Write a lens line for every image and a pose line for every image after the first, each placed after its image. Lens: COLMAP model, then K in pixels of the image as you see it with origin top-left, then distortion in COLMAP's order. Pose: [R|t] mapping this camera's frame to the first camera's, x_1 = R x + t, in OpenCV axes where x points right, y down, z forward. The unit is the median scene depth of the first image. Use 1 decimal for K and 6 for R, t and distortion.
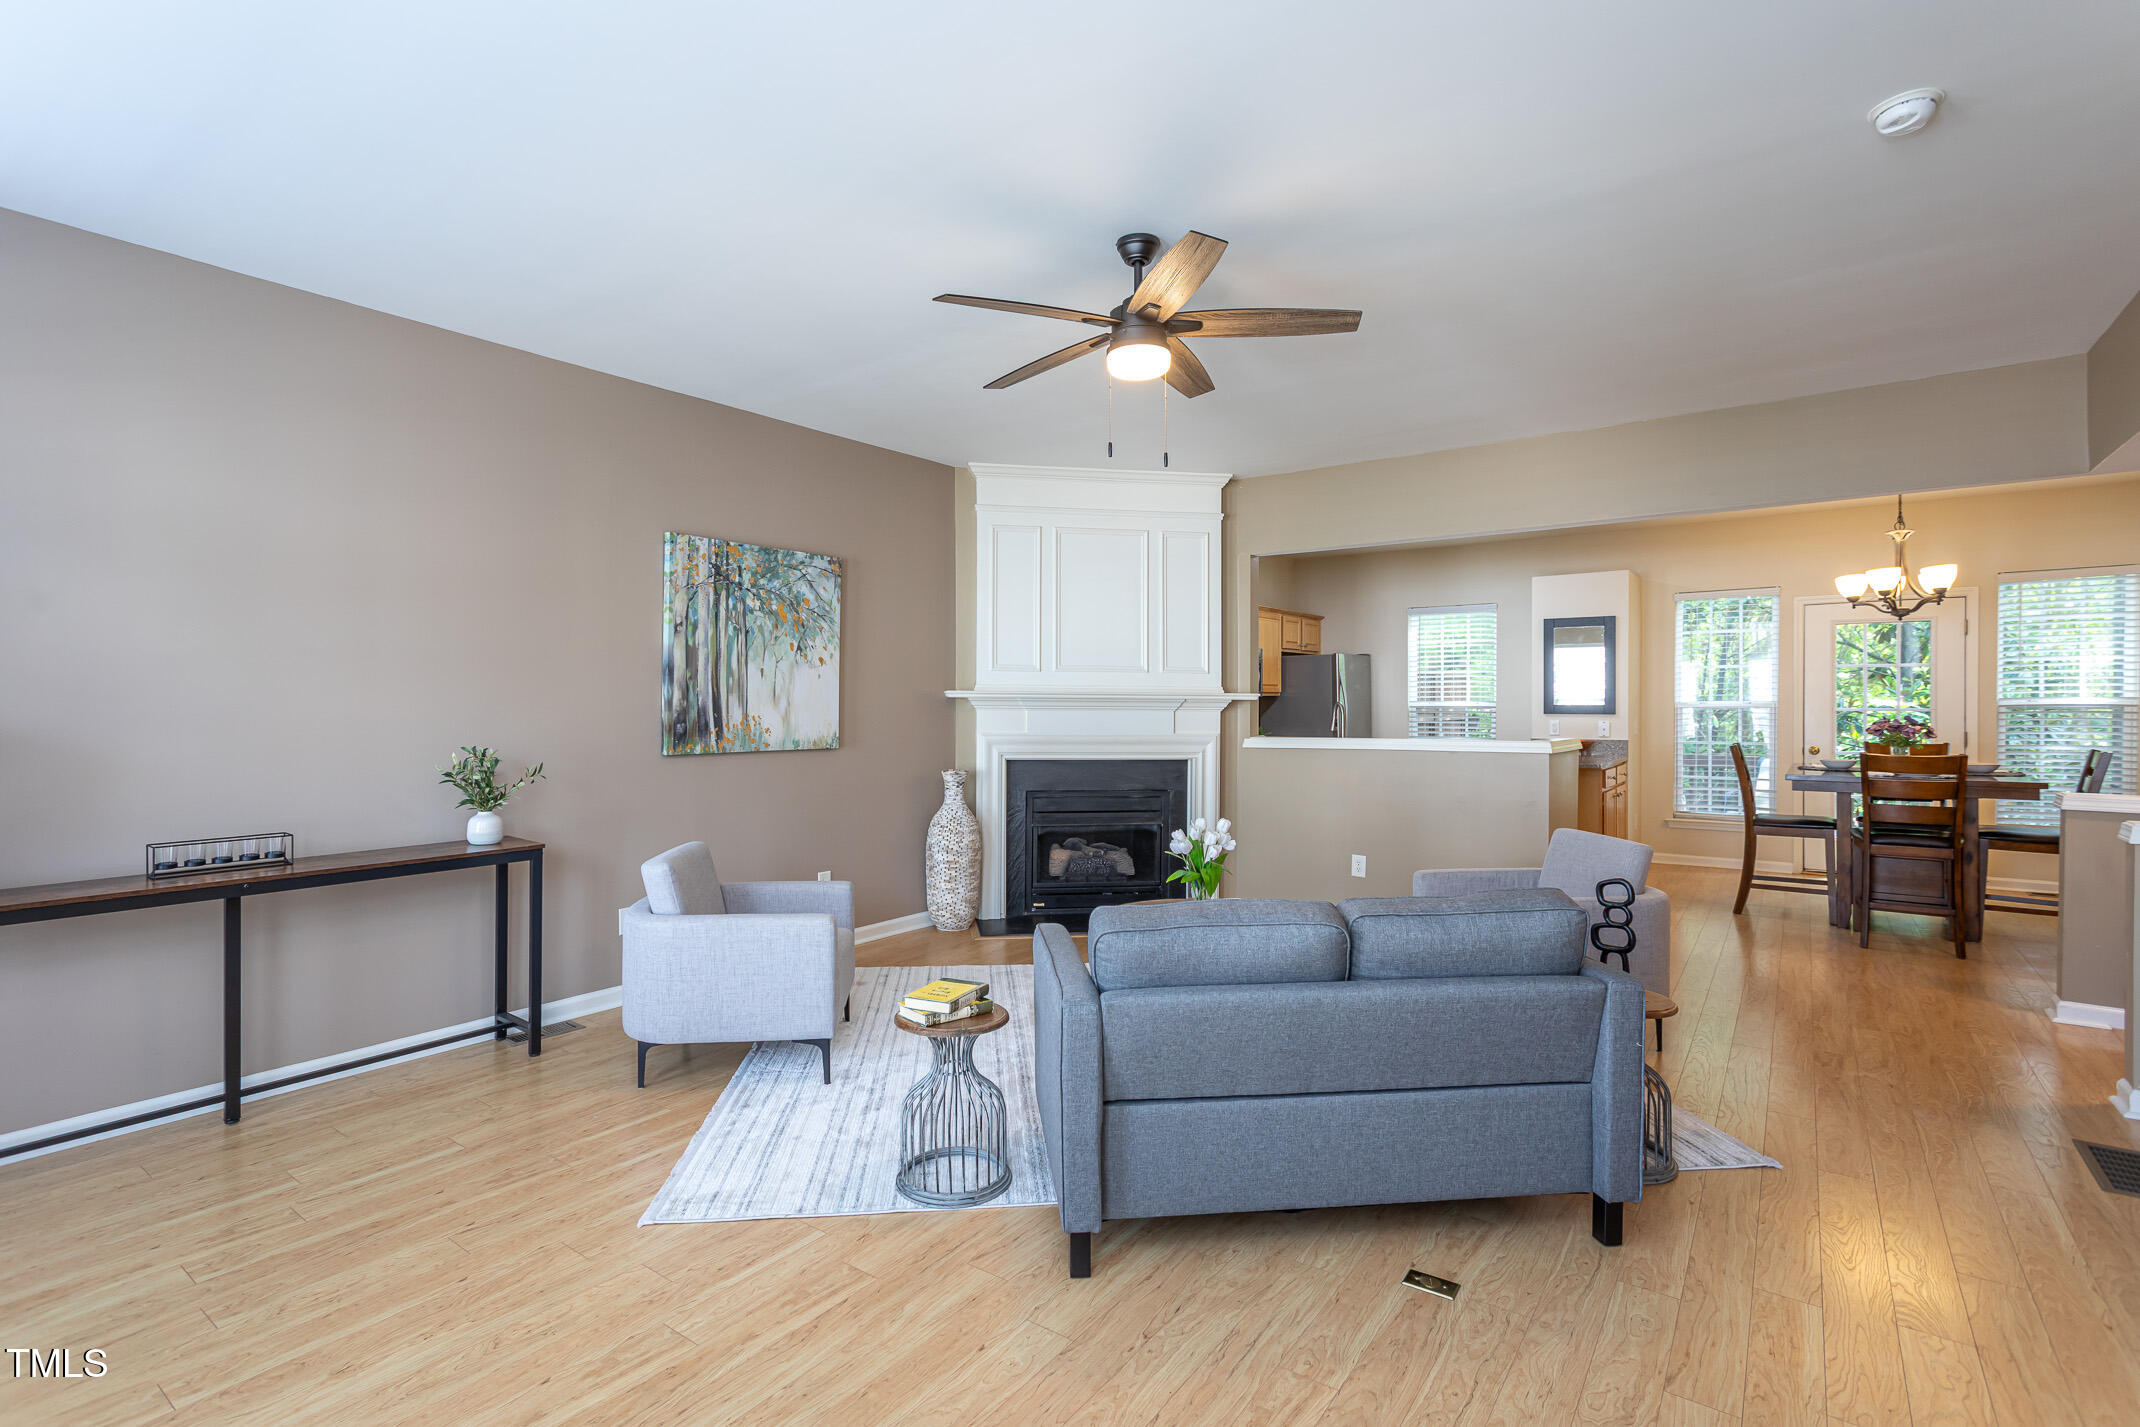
lens RADIAL K [[1005.3, 0, 1054.2], [0, 1005.3, 706.5], [0, 0, 1]] dist [0.000428, 0.000203]
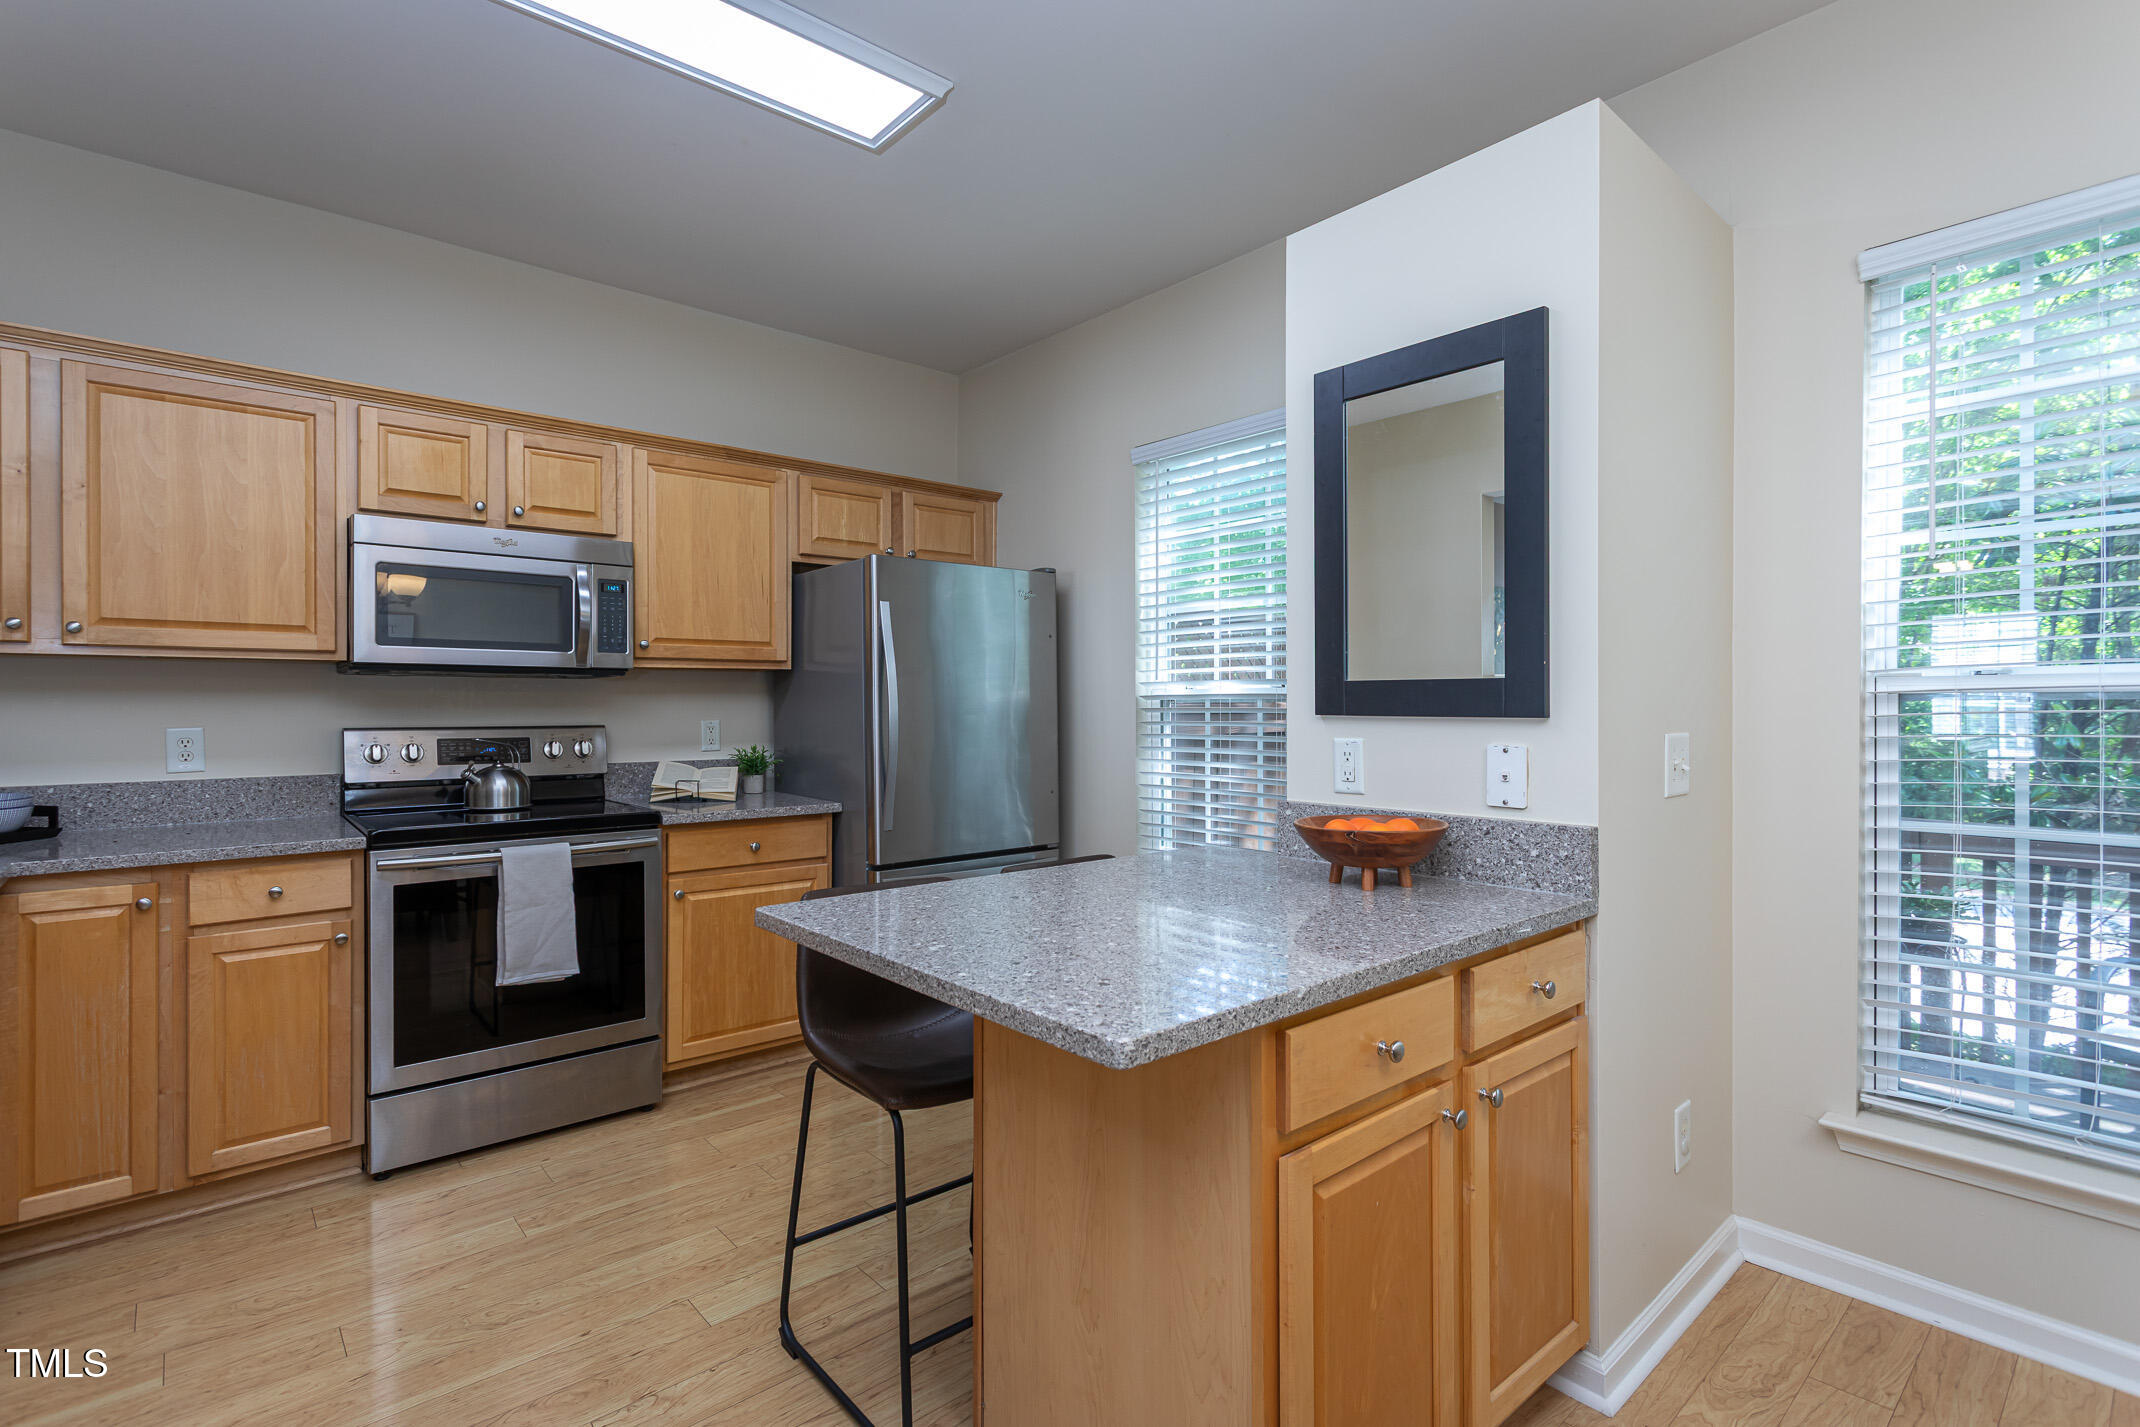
lens RADIAL K [[1005.3, 0, 1054.2], [0, 1005.3, 706.5], [0, 0, 1]] dist [0.000428, 0.000203]
pose [[0.975993, -0.000263, -0.217803, 0.745373], [-0.000223, 0.999998, -0.002208, 0.008824], [0.217803, 0.002203, 0.975990, 1.112788]]
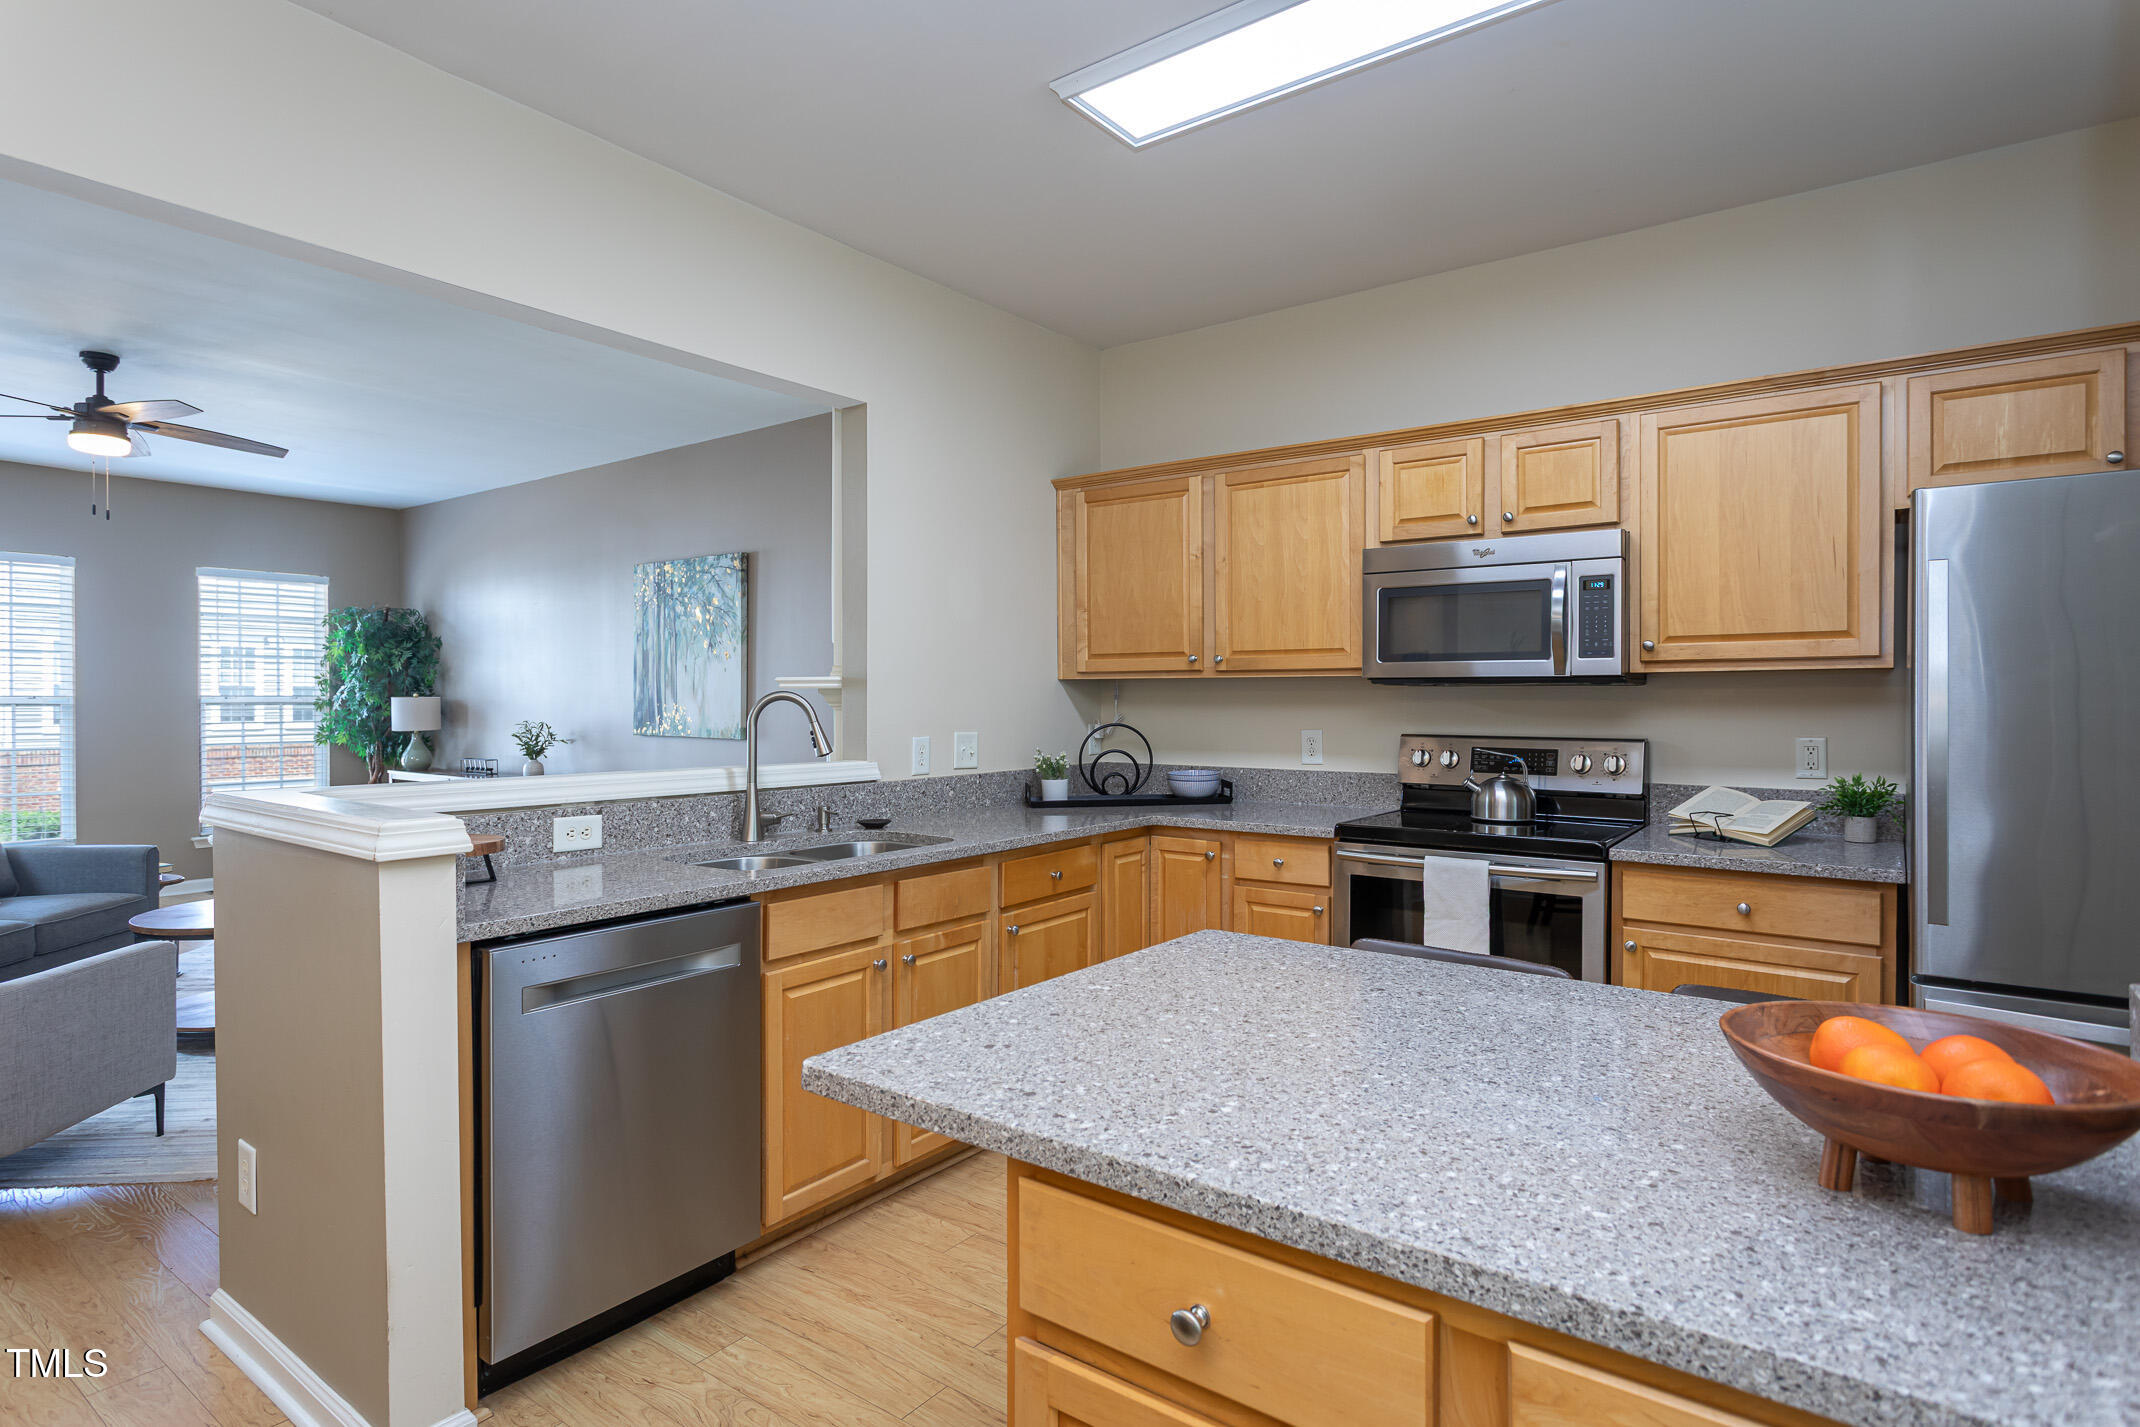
lens RADIAL K [[1128.5, 0, 1070.0], [0, 1128.5, 713.5], [0, 0, 1]] dist [0.001006, 0.000010]
pose [[0.002084, 0.015591, -0.999876, 0.965307], [-0.003857, 0.999871, 0.015583, -0.004358], [0.999990, 0.003824, 0.002144, 1.379017]]
